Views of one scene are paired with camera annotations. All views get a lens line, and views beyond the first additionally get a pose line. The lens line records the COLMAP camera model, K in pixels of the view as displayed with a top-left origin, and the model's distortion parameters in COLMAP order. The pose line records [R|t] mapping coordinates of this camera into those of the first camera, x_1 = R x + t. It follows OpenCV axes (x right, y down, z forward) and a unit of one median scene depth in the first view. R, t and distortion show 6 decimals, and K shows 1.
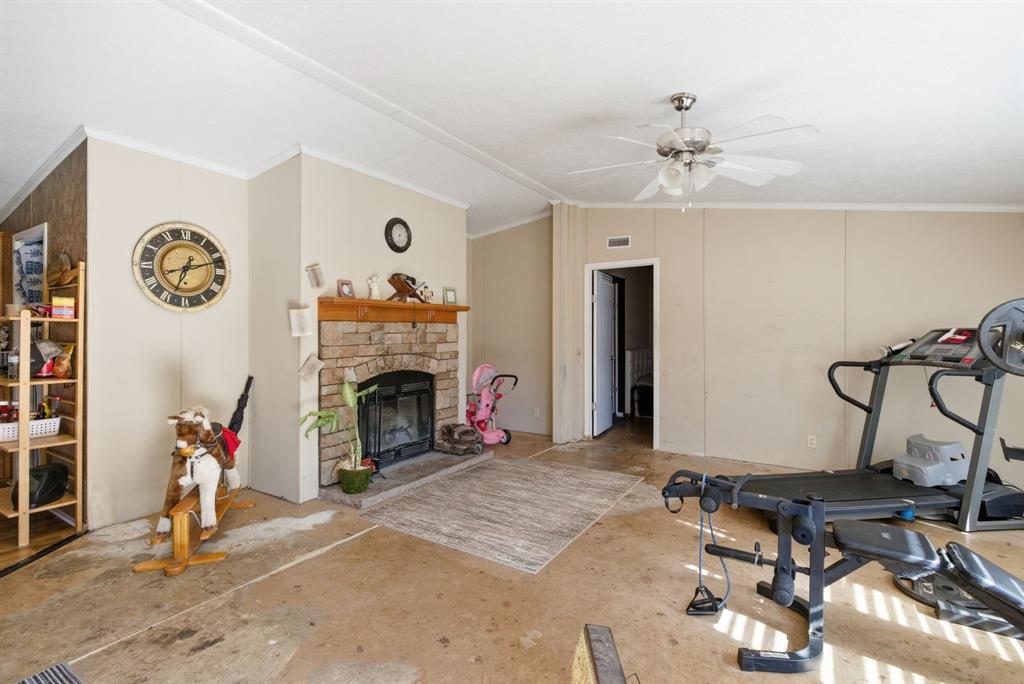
lens RADIAL K [[478.5, 0, 509.9], [0, 478.5, 331.1], [0, 0, 1]] dist [0.000907, 0.000037]
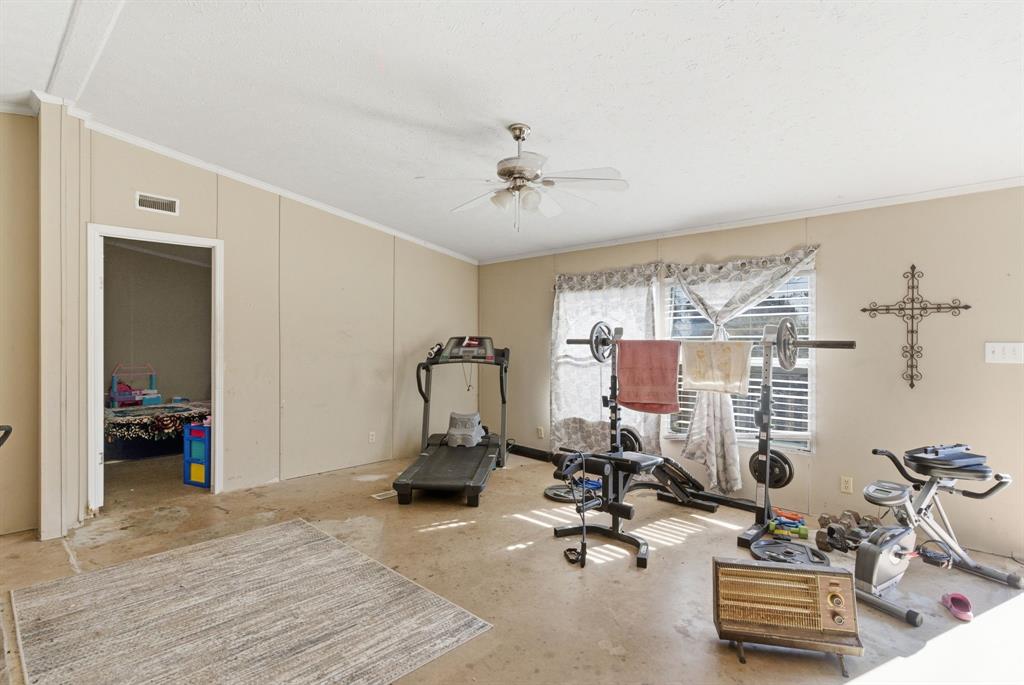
lens RADIAL K [[511.4, 0, 512.0], [0, 511.4, 342.5], [0, 0, 1]] dist [0.005249, 0.000015]
pose [[0.191635, -0.007125, 0.981440, -0.581962], [-0.007307, 0.999936, 0.008687, -0.001601], [-0.981439, -0.008836, 0.191570, 0.560967]]
